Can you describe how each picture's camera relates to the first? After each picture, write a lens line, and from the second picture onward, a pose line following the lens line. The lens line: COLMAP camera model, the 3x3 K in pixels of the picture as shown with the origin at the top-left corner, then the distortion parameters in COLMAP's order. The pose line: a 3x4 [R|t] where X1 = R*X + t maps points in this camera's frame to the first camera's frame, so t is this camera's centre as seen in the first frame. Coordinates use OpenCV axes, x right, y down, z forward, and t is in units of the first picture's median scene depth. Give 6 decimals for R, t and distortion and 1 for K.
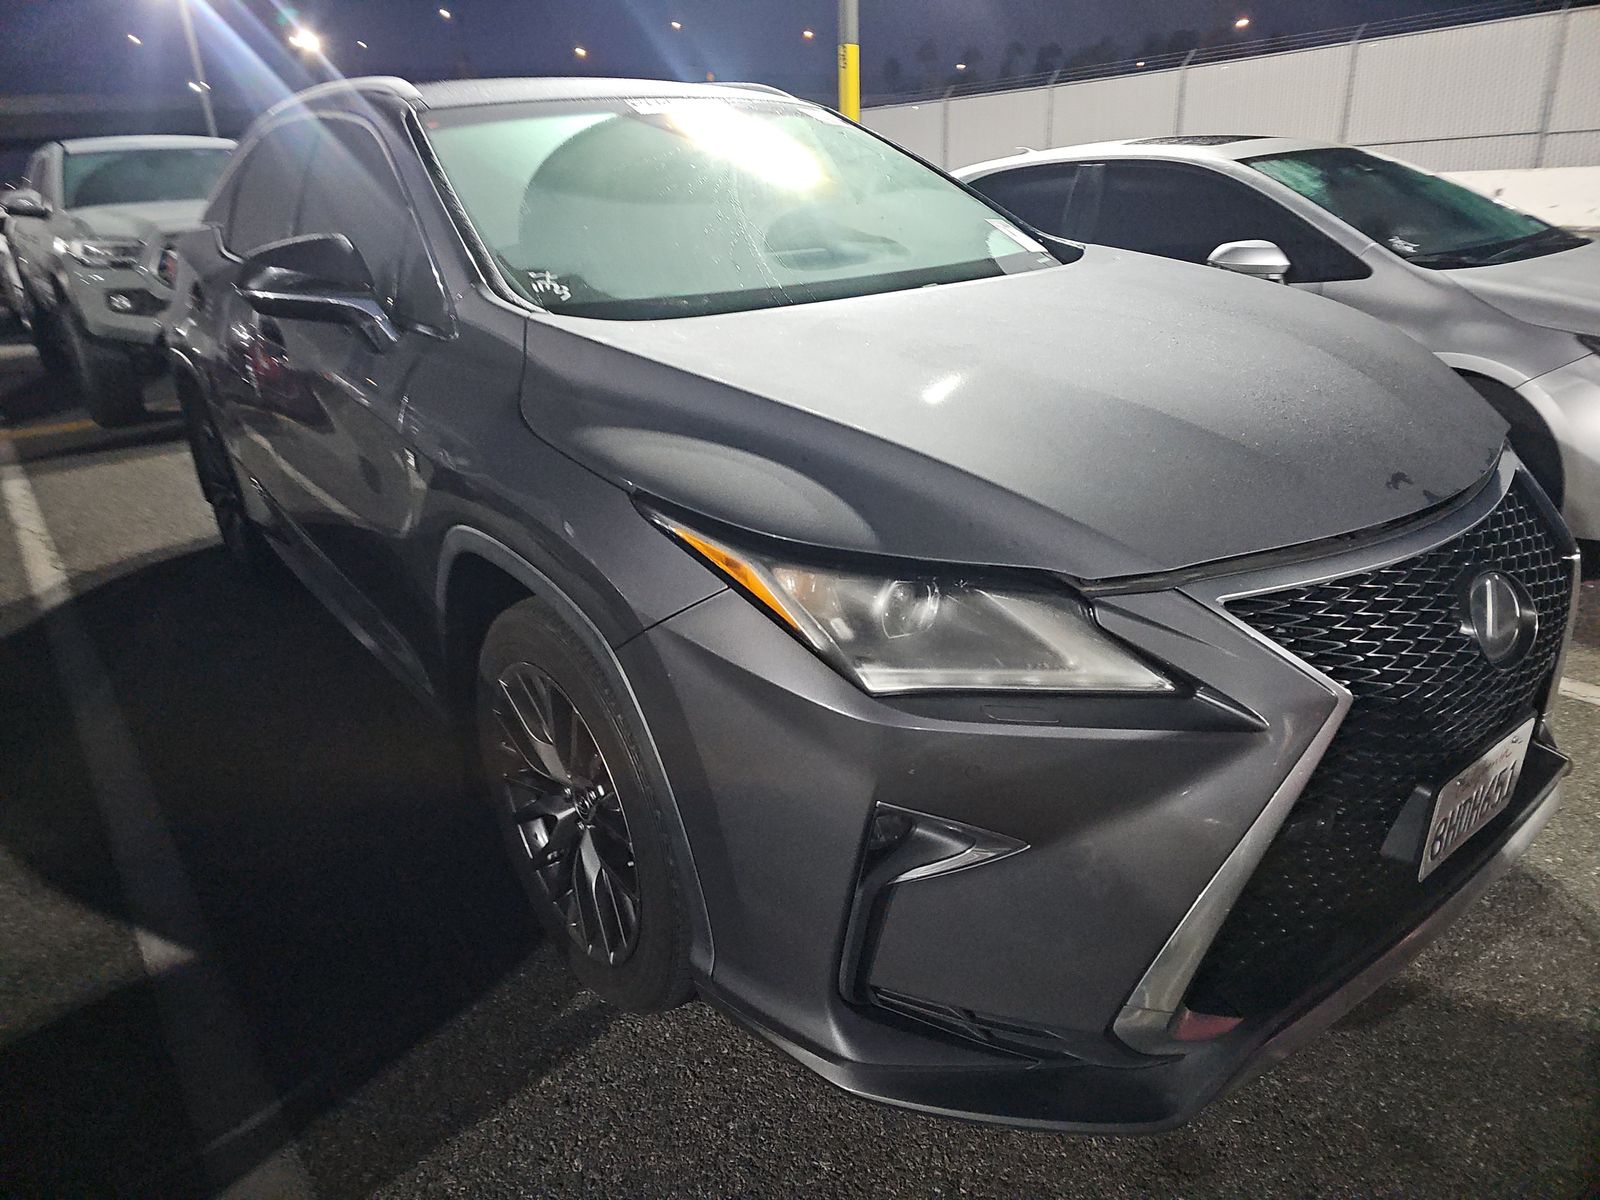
lens RADIAL K [[1059.1, 0, 787.4], [0, 1059.1, 584.4], [0, 0, 1]] dist [0.029589, -0.018134]
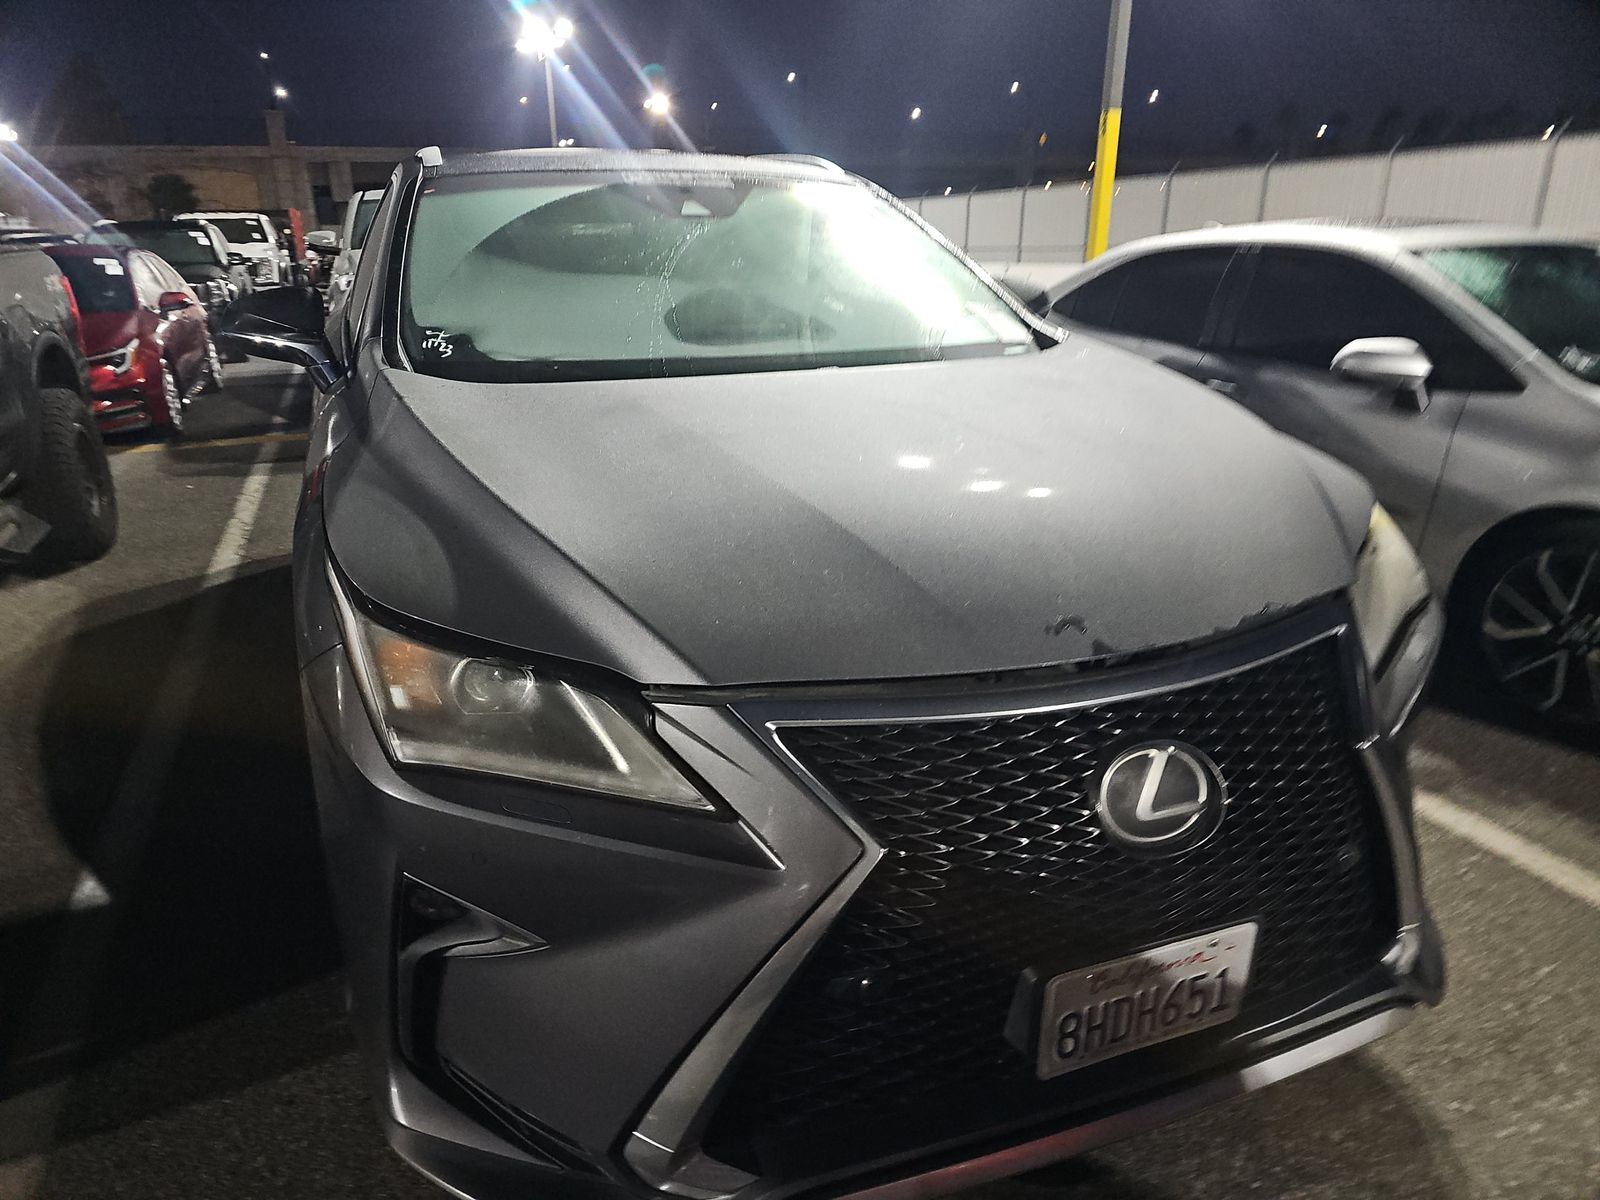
lens RADIAL K [[1059.1, 0, 790.6], [0, 1059.1, 614.9], [0, 0, 1]] dist [0.029589, -0.018134]
pose [[0.959765, 0.129369, -0.249229, 0.398693], [-0.135289, 0.990784, -0.006696, -0.048403], [0.246065, 0.040145, 0.968422, 0.056863]]
